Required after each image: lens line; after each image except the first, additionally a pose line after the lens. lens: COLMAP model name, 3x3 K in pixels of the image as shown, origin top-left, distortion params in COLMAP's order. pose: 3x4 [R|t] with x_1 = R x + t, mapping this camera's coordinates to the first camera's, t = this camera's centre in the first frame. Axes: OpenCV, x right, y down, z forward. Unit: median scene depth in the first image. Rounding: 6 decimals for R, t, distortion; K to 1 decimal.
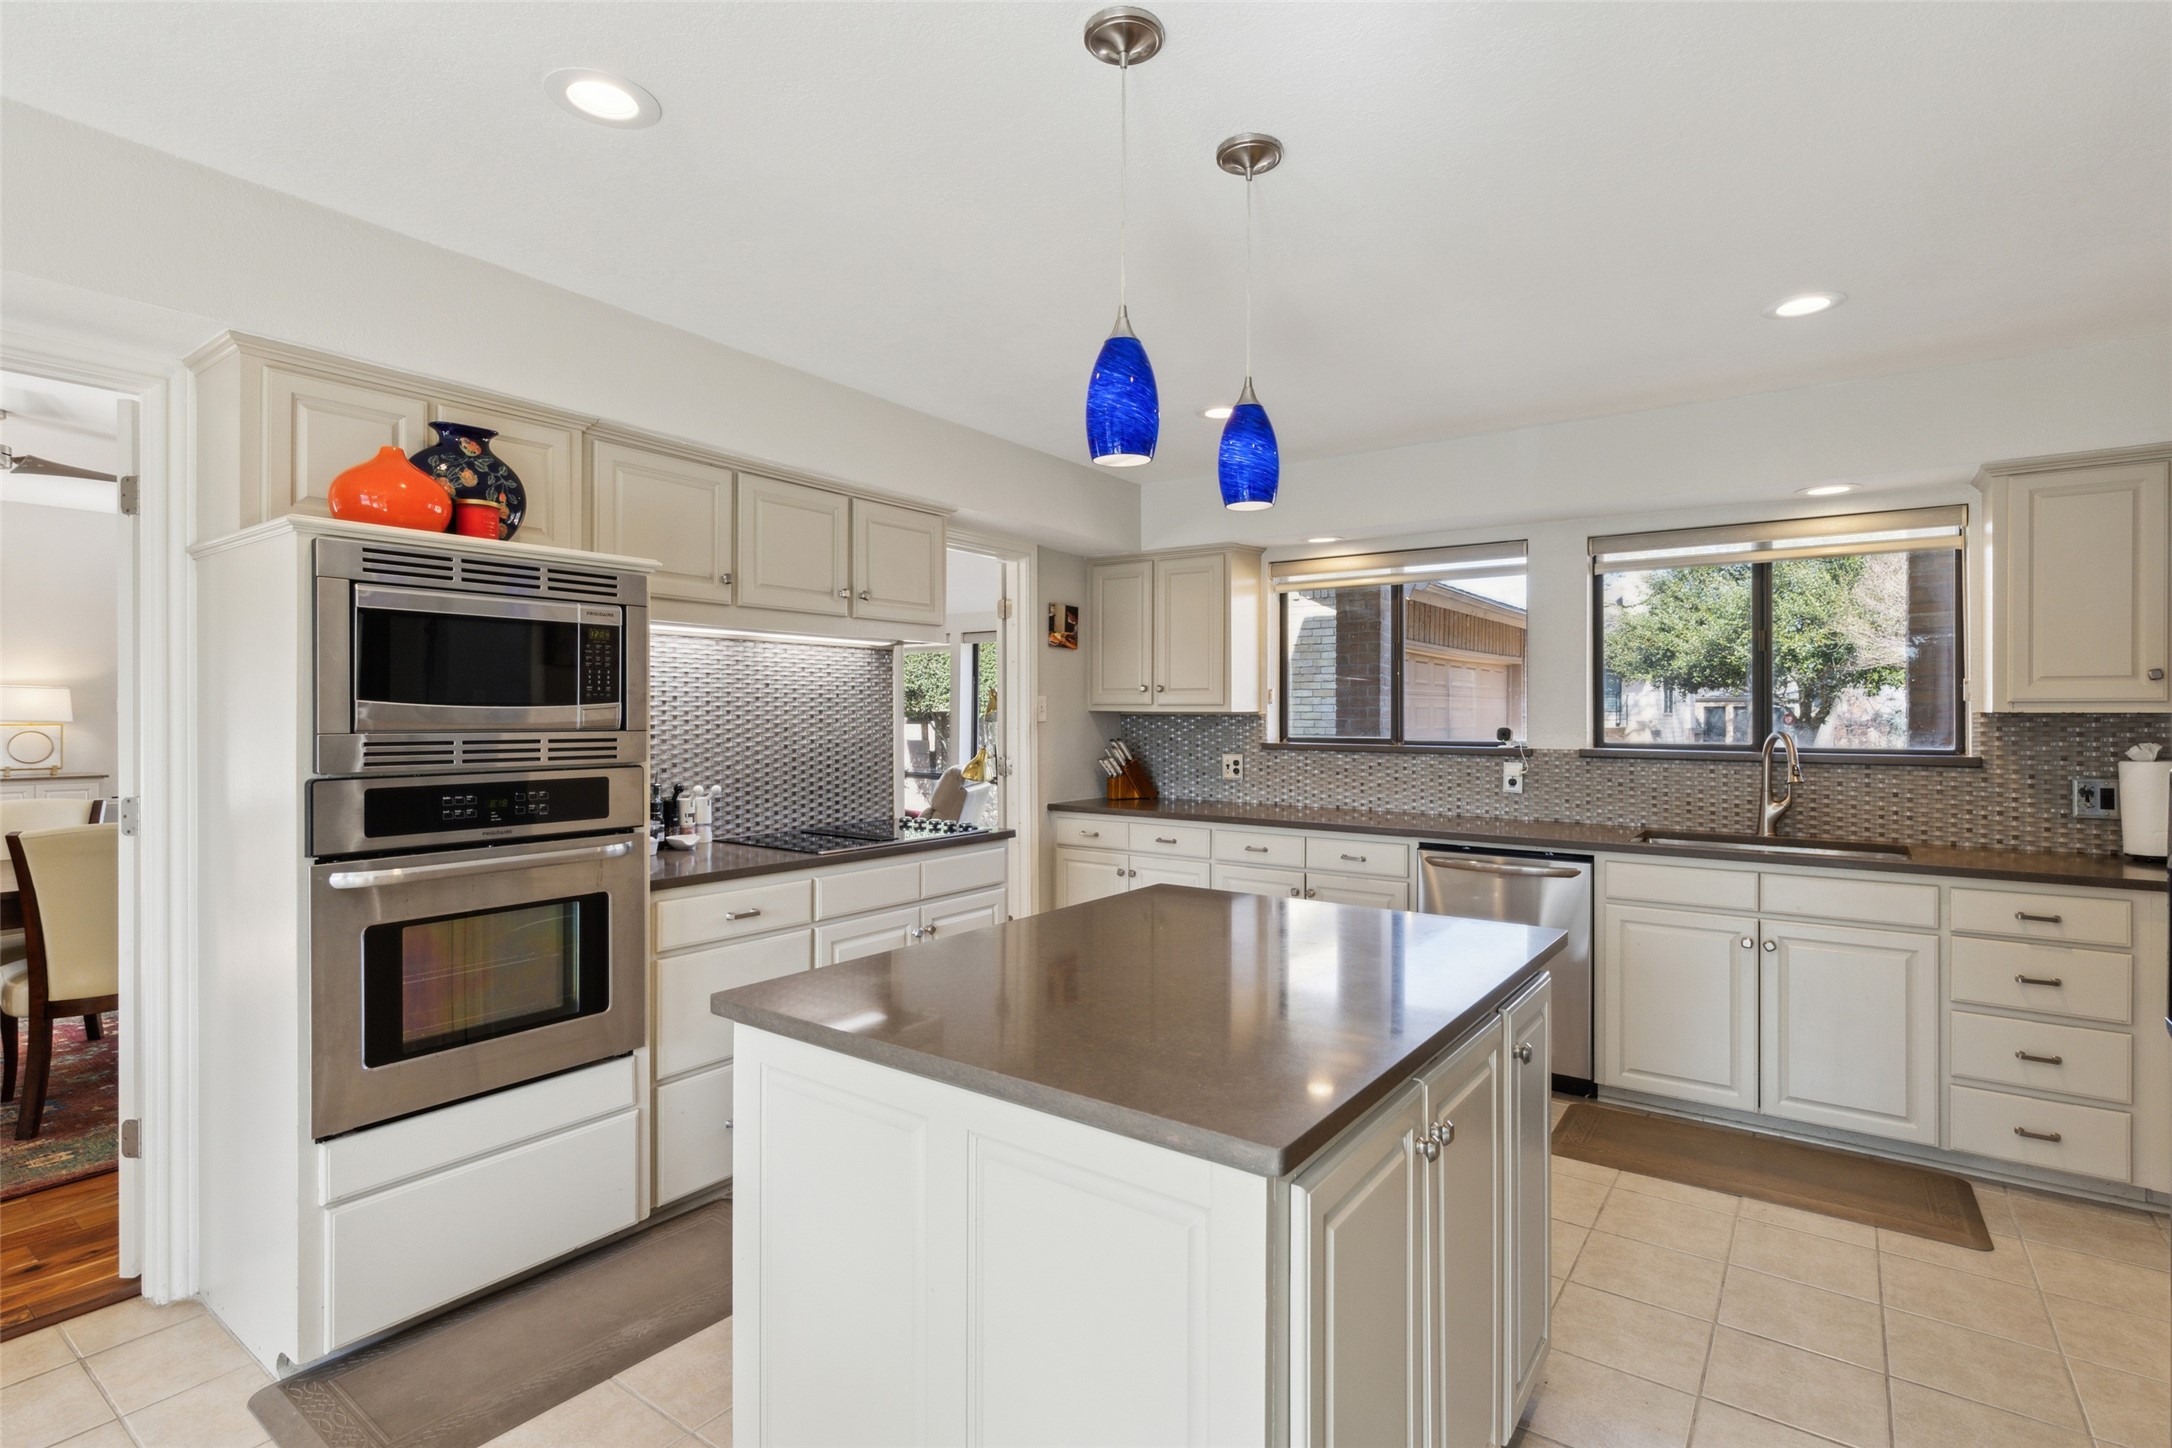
lens RADIAL K [[1030.4, 0, 1094.9], [0, 1030.4, 715.2], [0, 0, 1]] dist [0.000296, 0.000251]
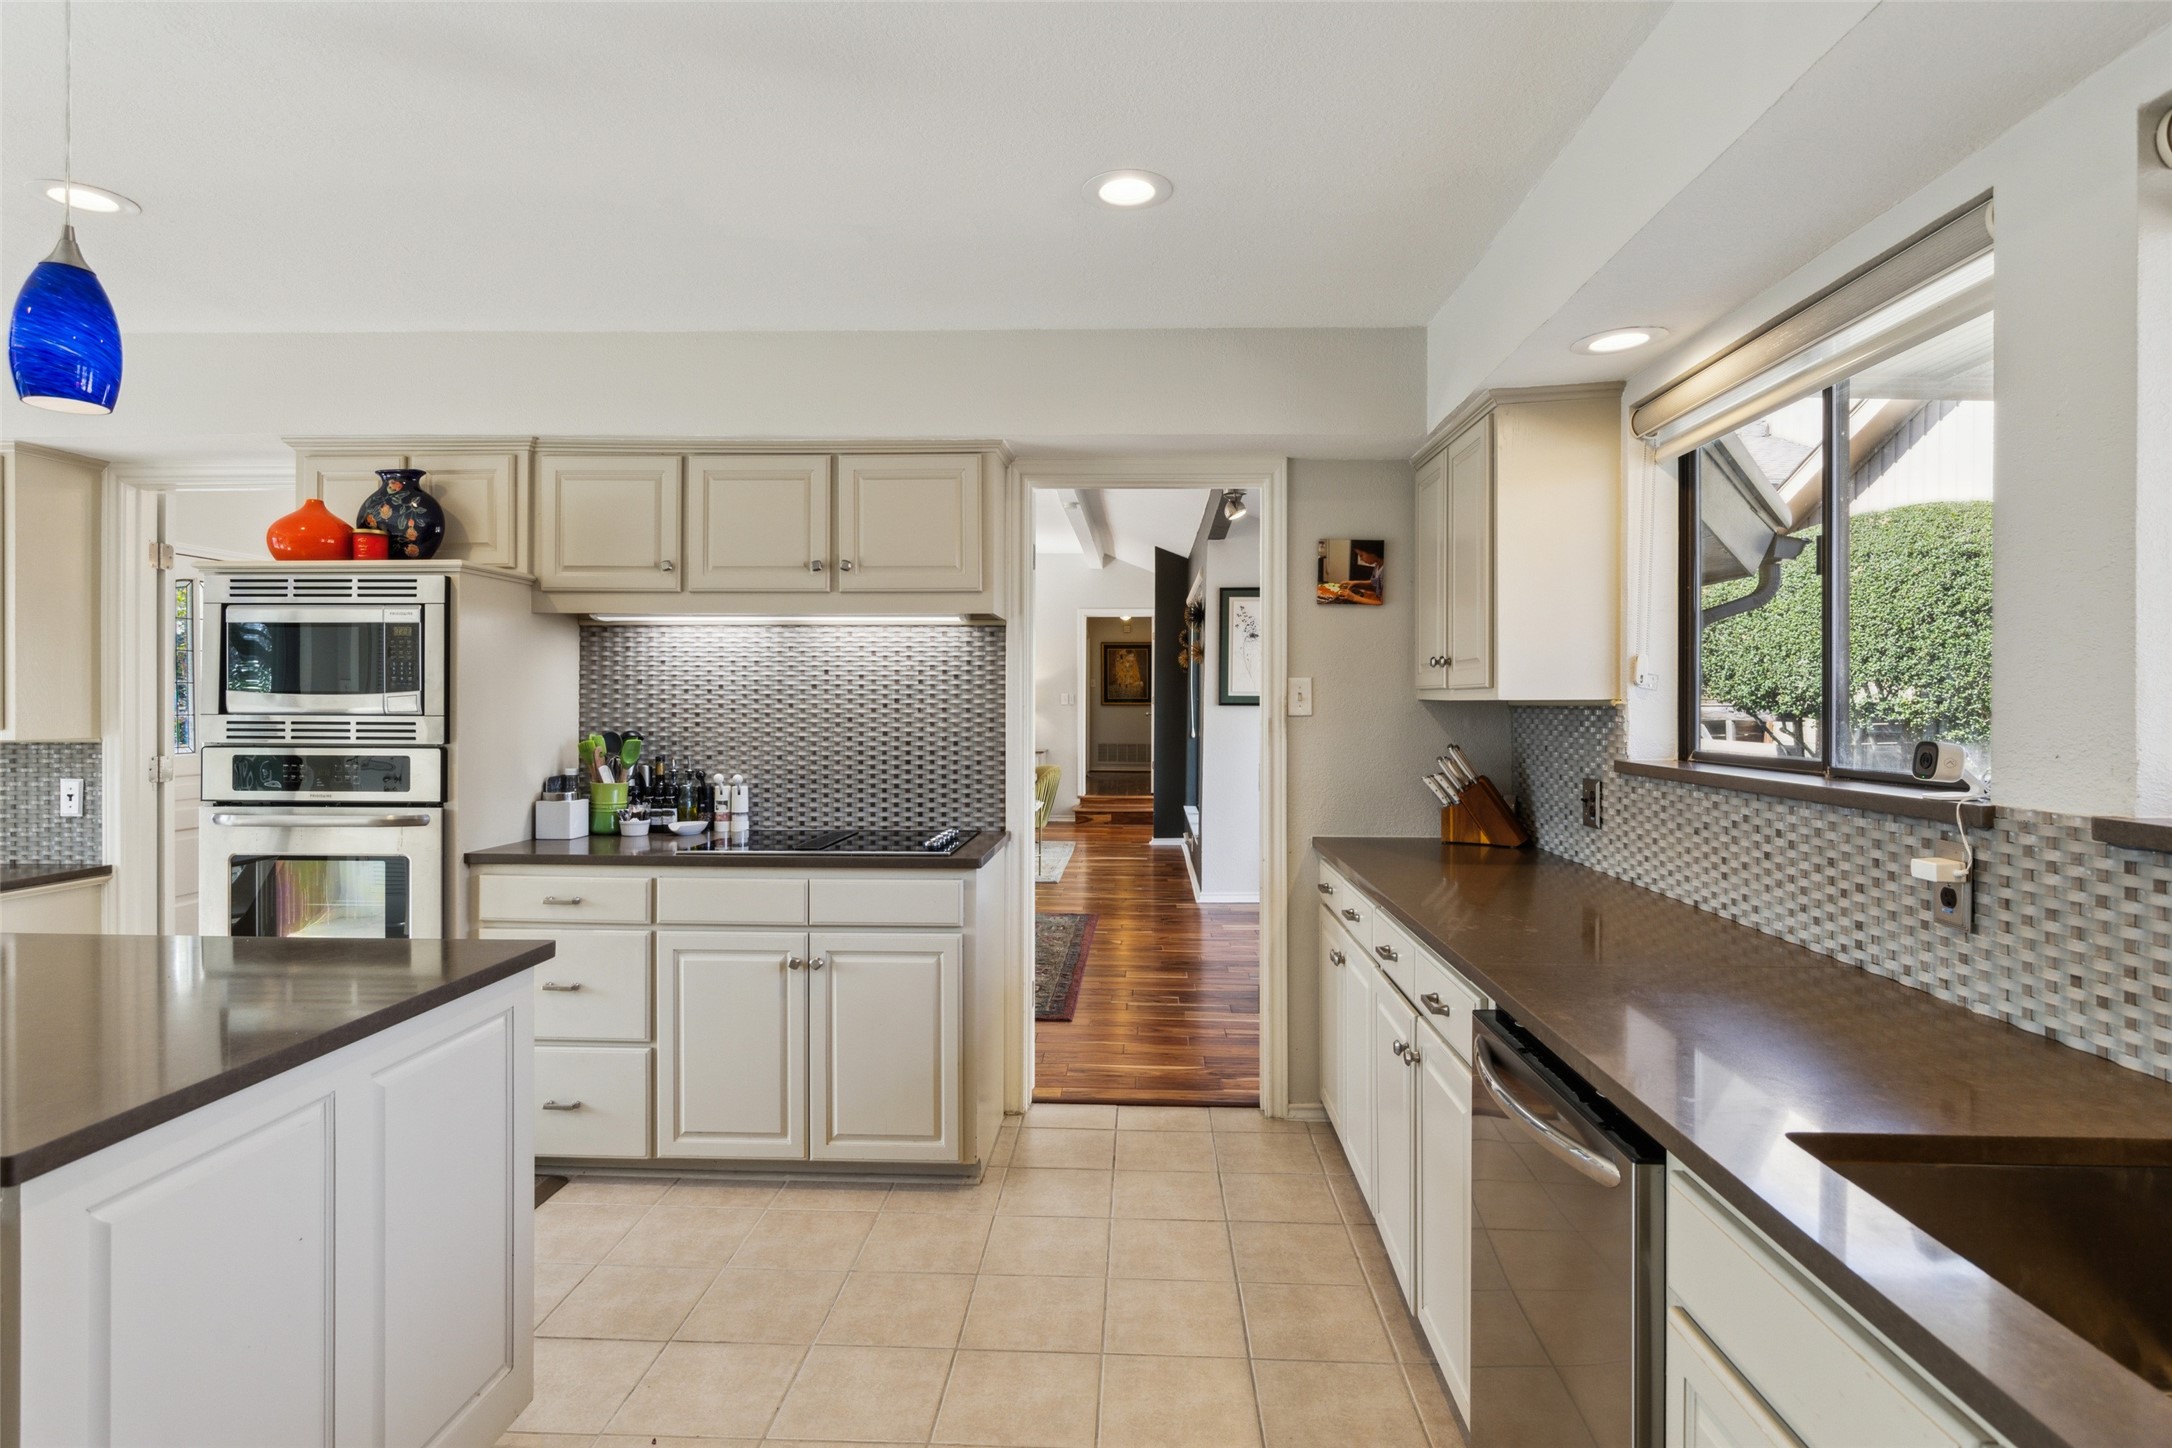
lens RADIAL K [[1130.0, 0, 1098.6], [0, 1130.0, 708.2], [0, 0, 1]] dist [0.000463, -0.000294]
pose [[0.548181, 0.003794, -0.836351, 0.635526], [-0.004341, 0.999989, 0.001690, 0.000967], [0.836348, 0.002704, 0.548192, 0.609545]]
